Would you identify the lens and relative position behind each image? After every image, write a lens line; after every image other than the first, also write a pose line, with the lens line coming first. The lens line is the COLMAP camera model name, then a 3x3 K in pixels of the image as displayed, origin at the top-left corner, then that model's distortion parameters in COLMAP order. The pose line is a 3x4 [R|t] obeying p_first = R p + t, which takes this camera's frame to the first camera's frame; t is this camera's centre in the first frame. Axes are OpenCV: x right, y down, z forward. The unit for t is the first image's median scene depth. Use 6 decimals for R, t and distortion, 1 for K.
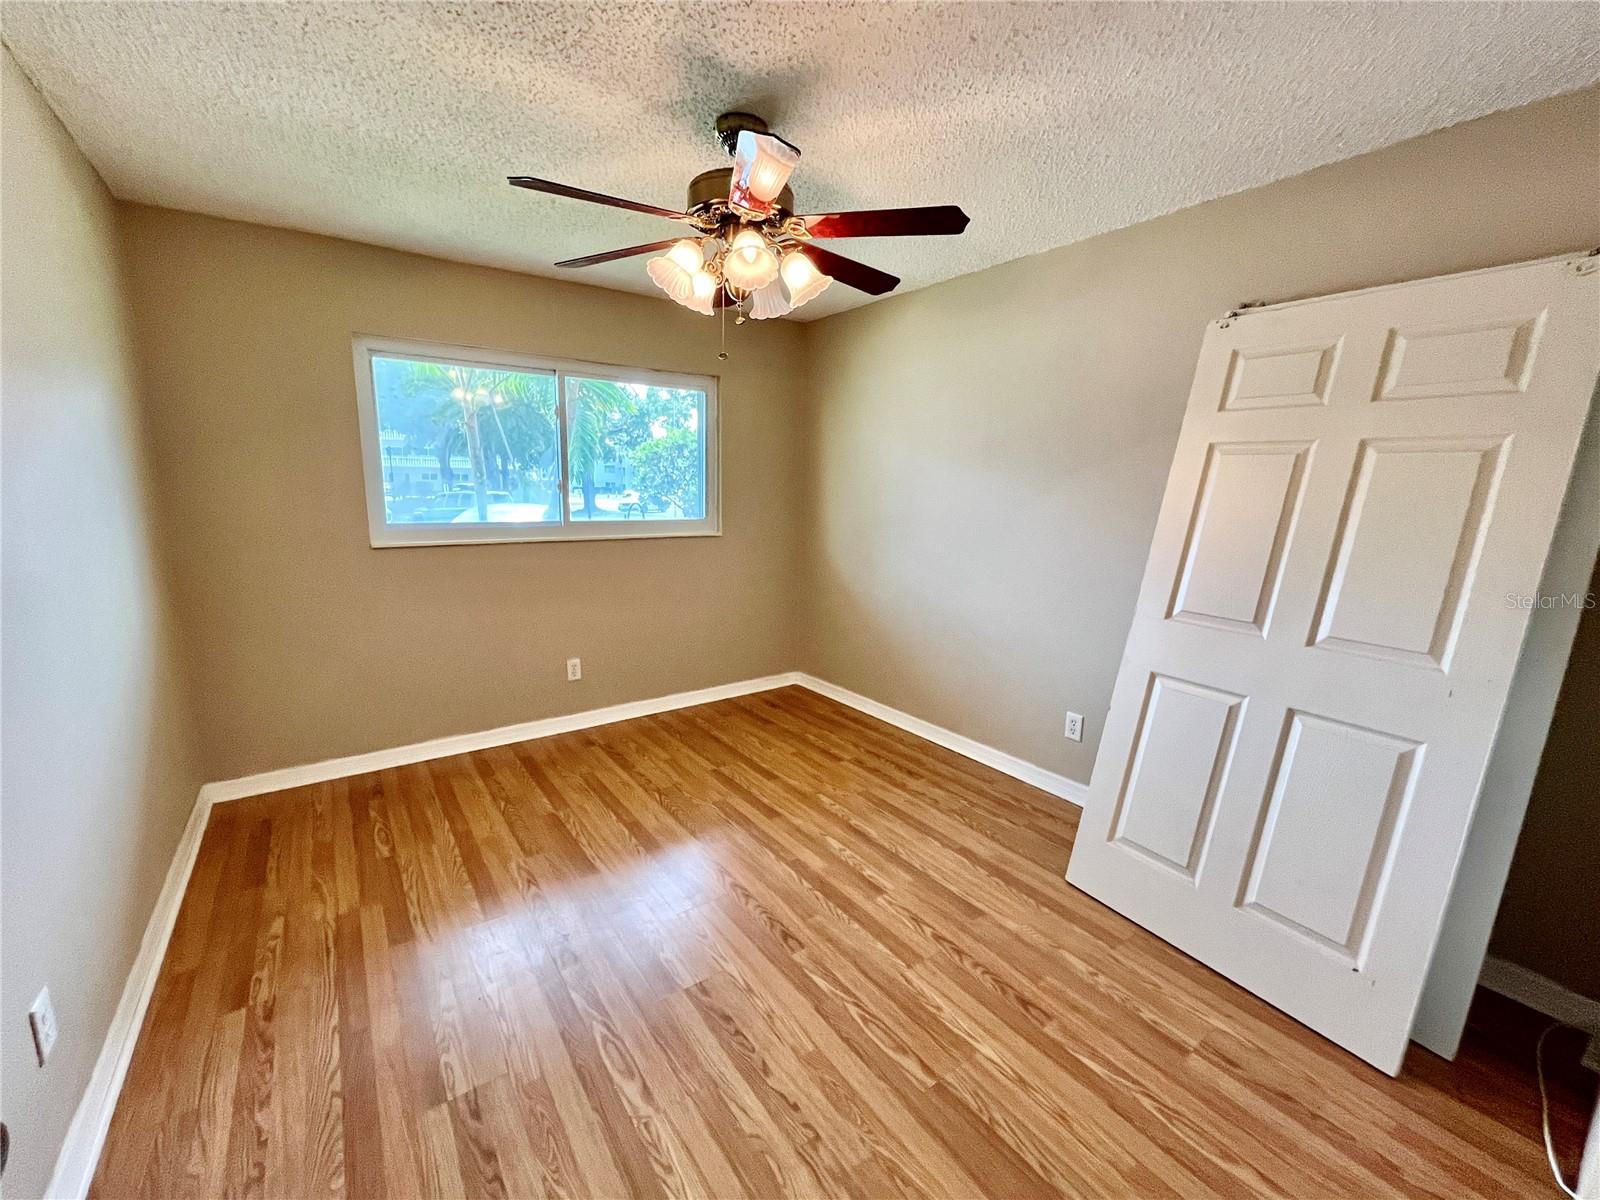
lens RADIAL K [[646.6, 0, 797.7], [0, 646.6, 597.7], [0, 0, 1]] dist [-0.002120, 0.000126]
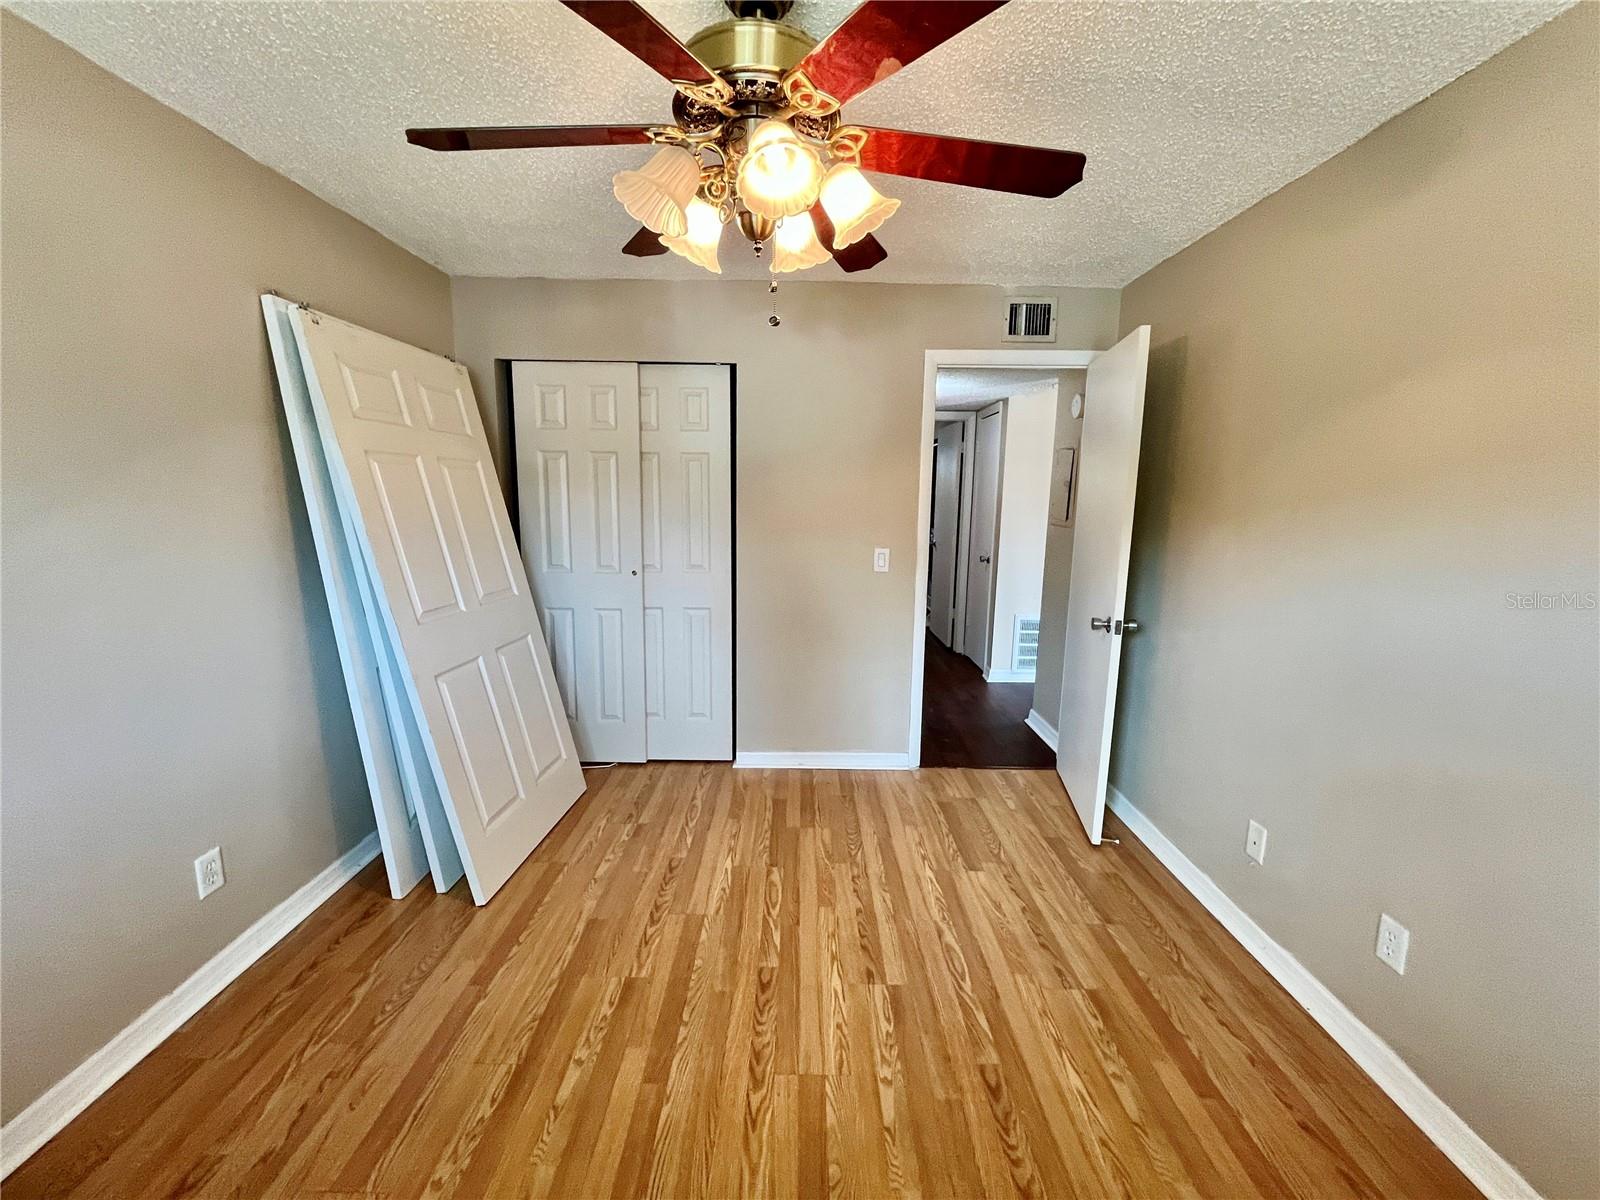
lens RADIAL K [[646.6, 0, 797.7], [0, 646.6, 597.7], [0, 0, 1]] dist [-0.002120, 0.000126]
pose [[-0.803264, -0.130543, 0.581142, -0.582337], [0.074205, 0.946152, 0.315103, -0.335931], [-0.590983, 0.296234, -0.750323, 1.658900]]
